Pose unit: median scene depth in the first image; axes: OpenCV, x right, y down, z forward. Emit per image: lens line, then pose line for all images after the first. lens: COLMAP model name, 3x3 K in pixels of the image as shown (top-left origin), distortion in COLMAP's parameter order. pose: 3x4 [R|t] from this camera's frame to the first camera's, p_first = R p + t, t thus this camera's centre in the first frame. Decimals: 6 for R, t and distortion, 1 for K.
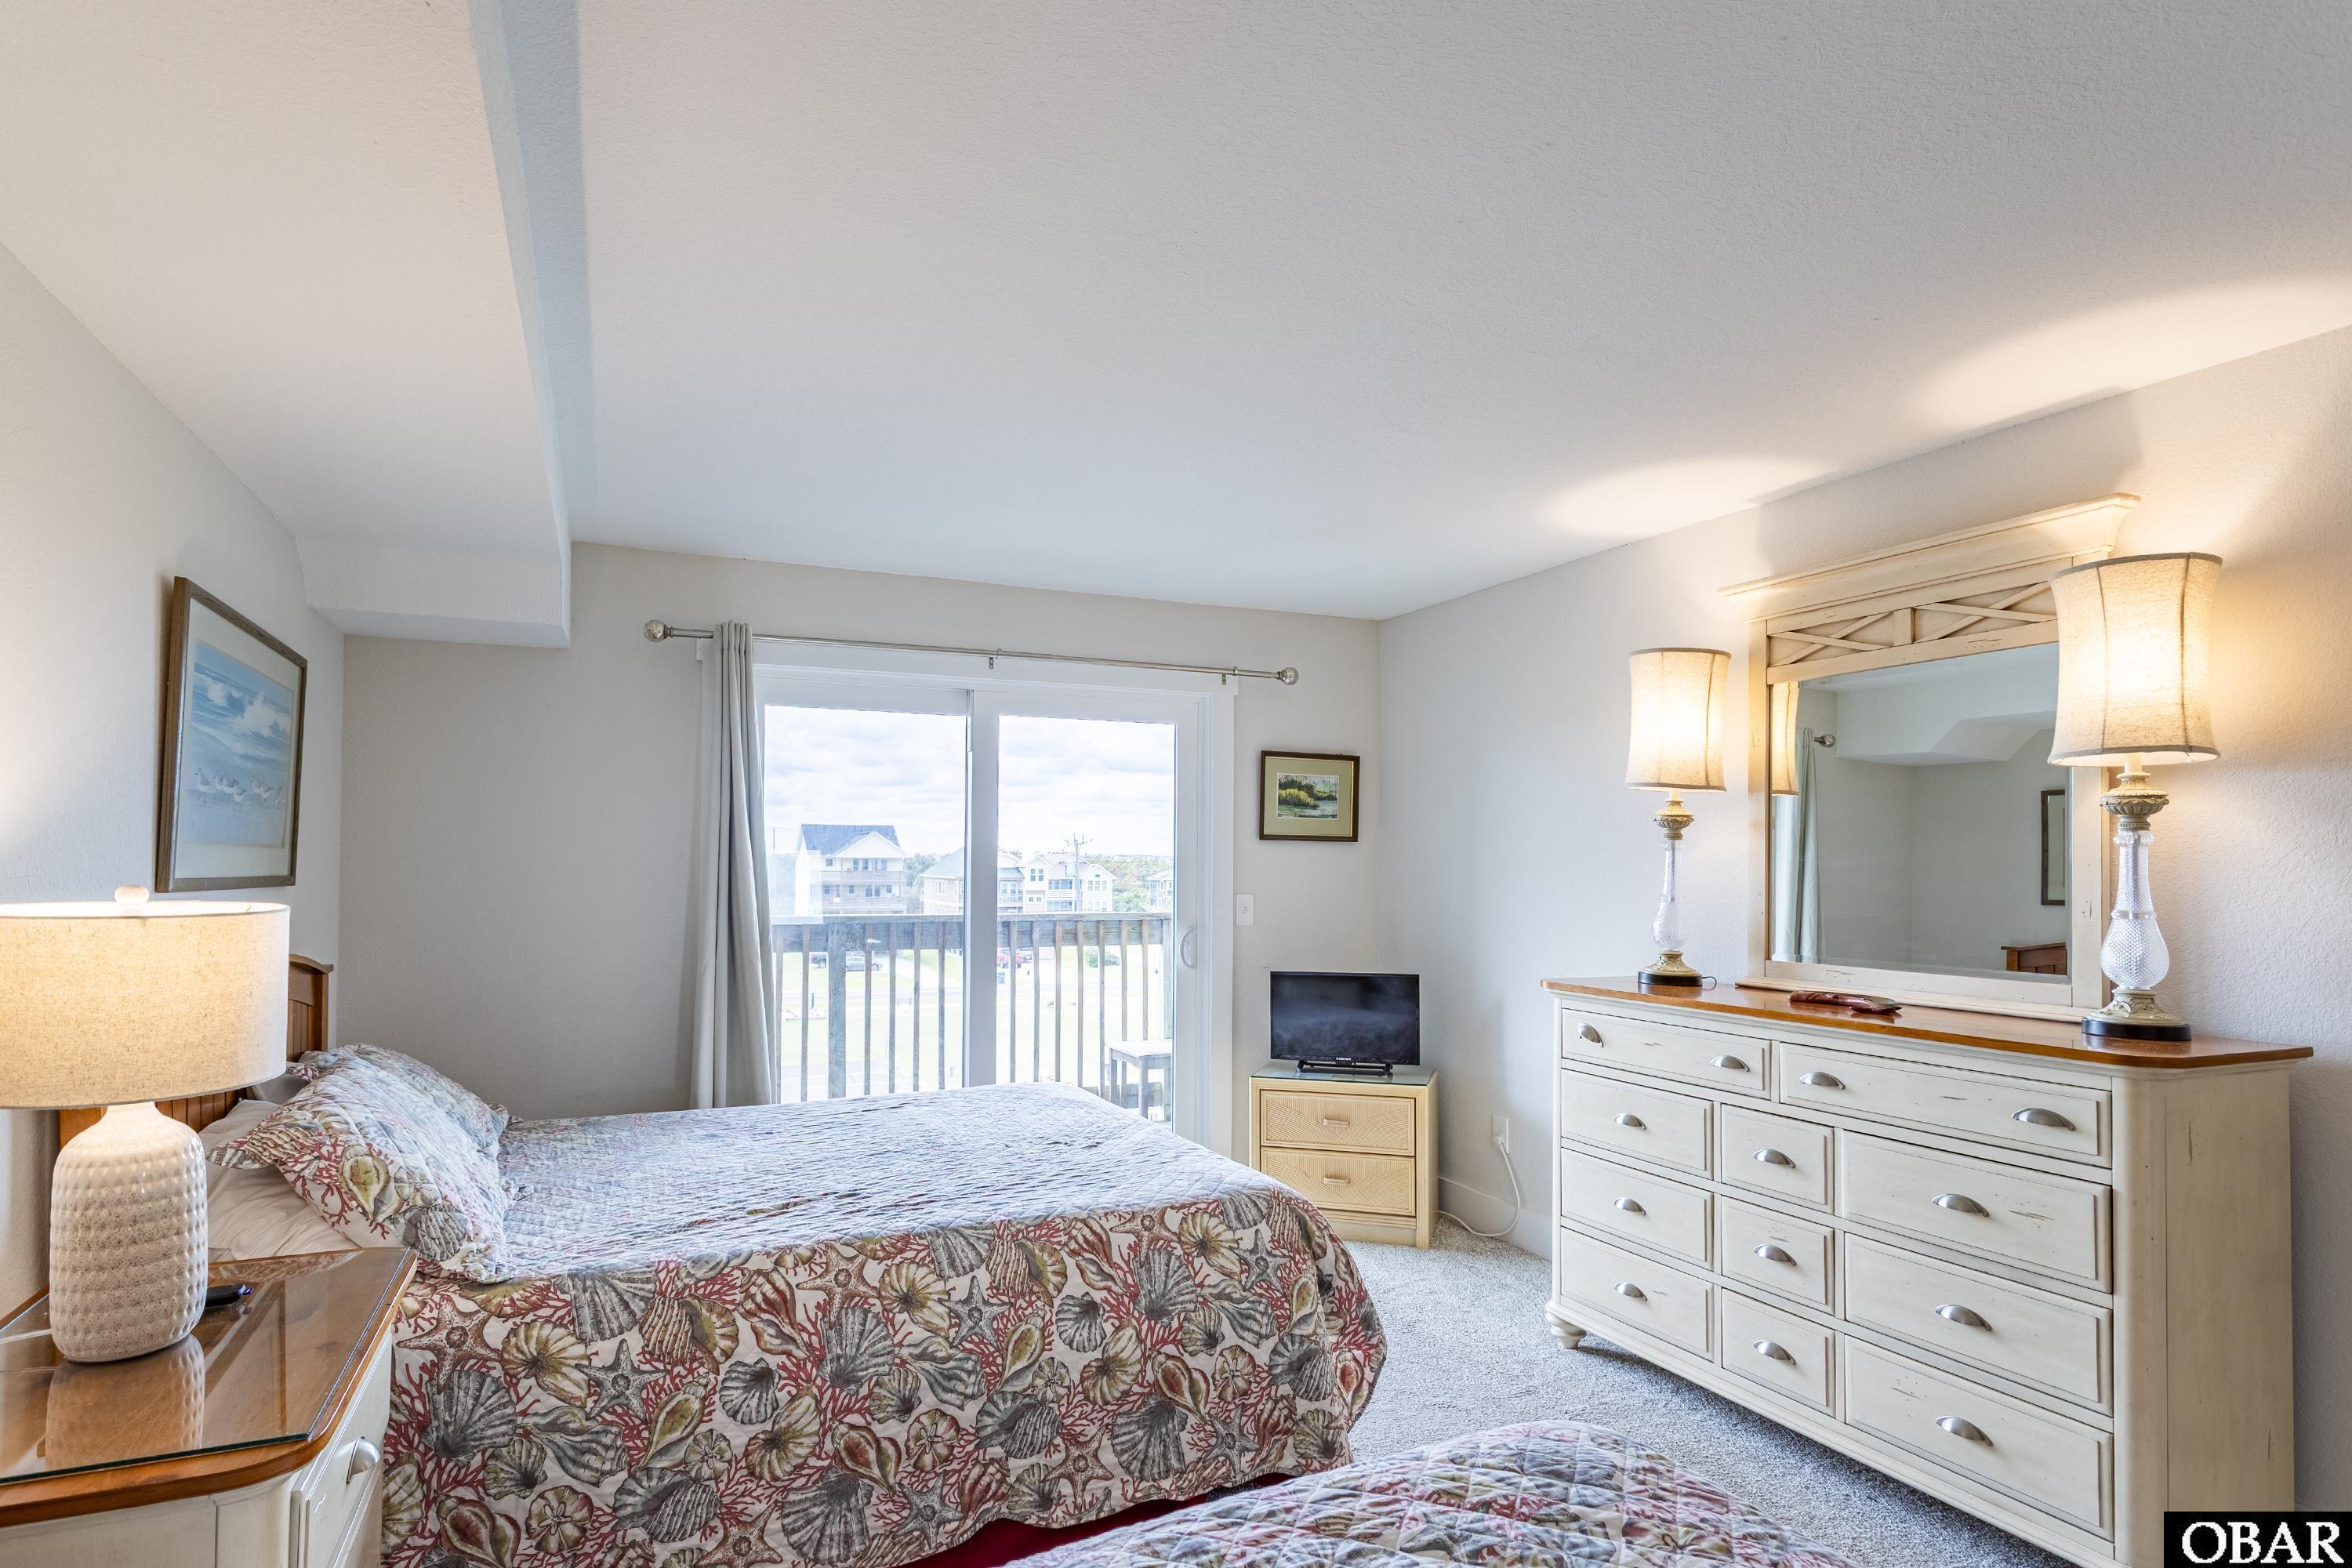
lens RADIAL K [[1243.9, 0, 1107.5], [0, 1243.9, 842.9], [0, 0, 1]] dist [0.003287, 0.000348]
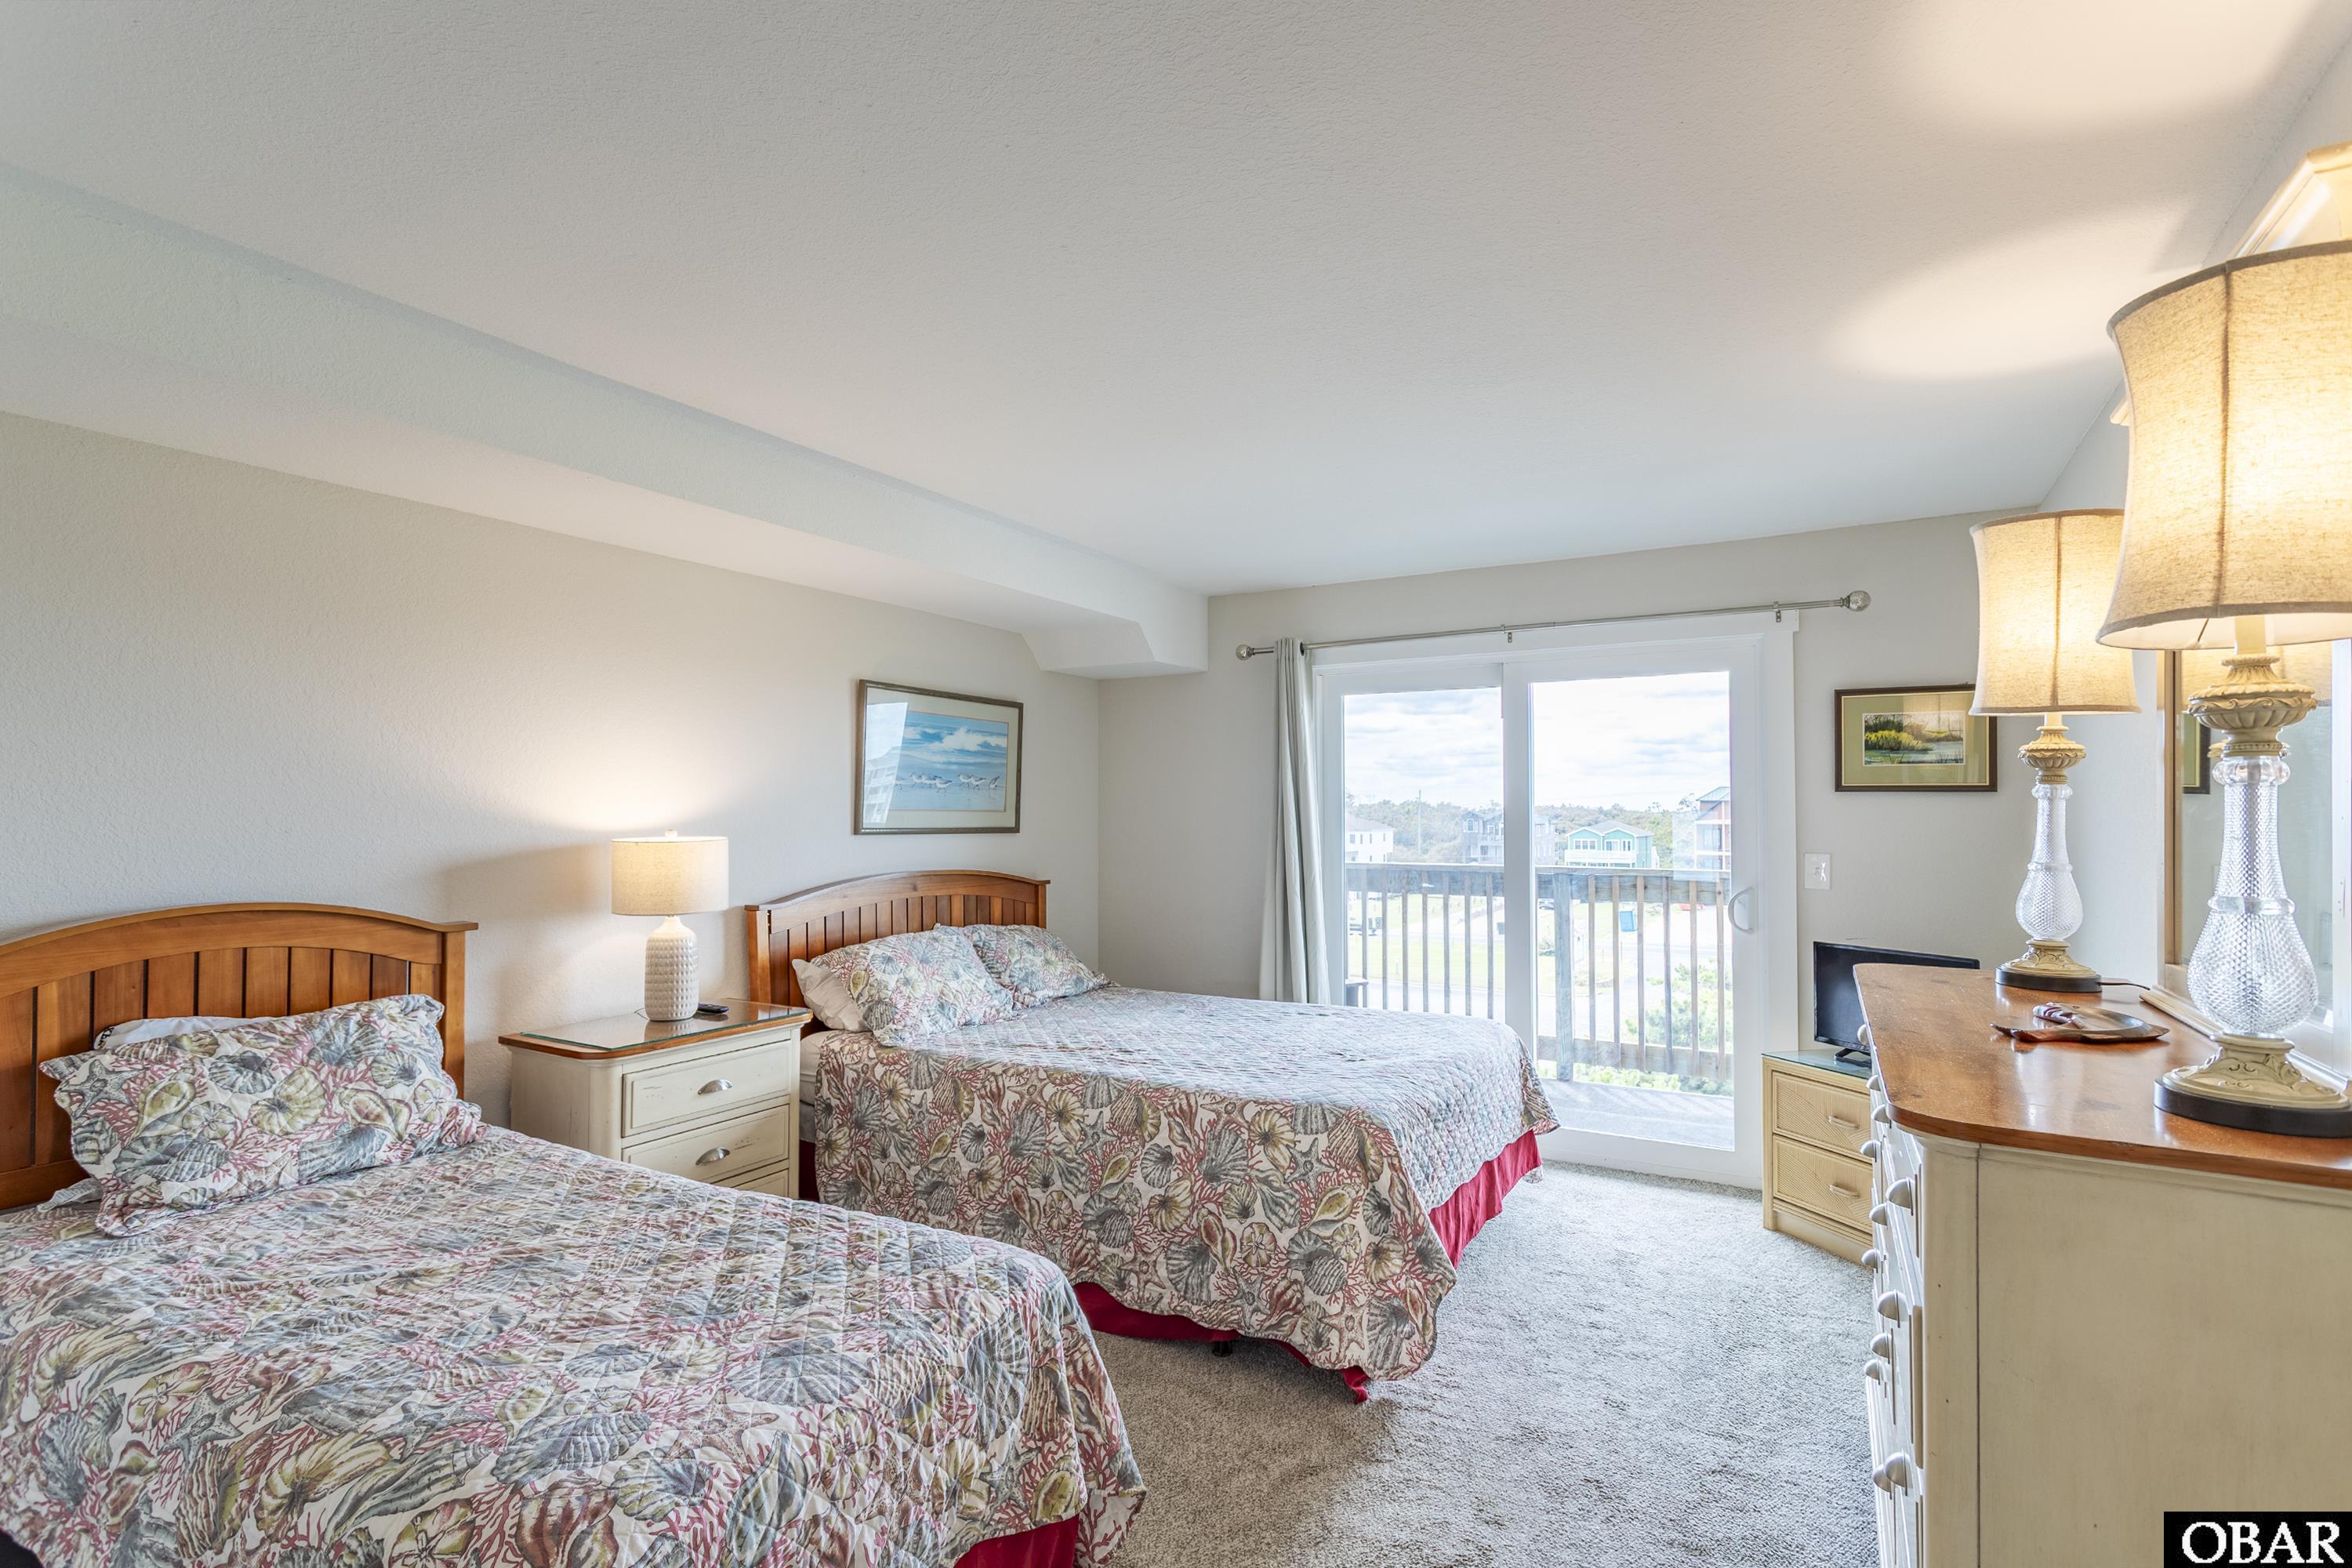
lens RADIAL K [[1143.0, 0, 1178.0], [0, 1143.0, 800.1], [0, 0, 1]] dist [0.000080, -0.000774]
pose [[0.584787, -0.016282, -0.811024, 0.961925], [0.014681, 0.999847, -0.009487, 0.007640], [0.811054, -0.006358, 0.584936, 0.299494]]
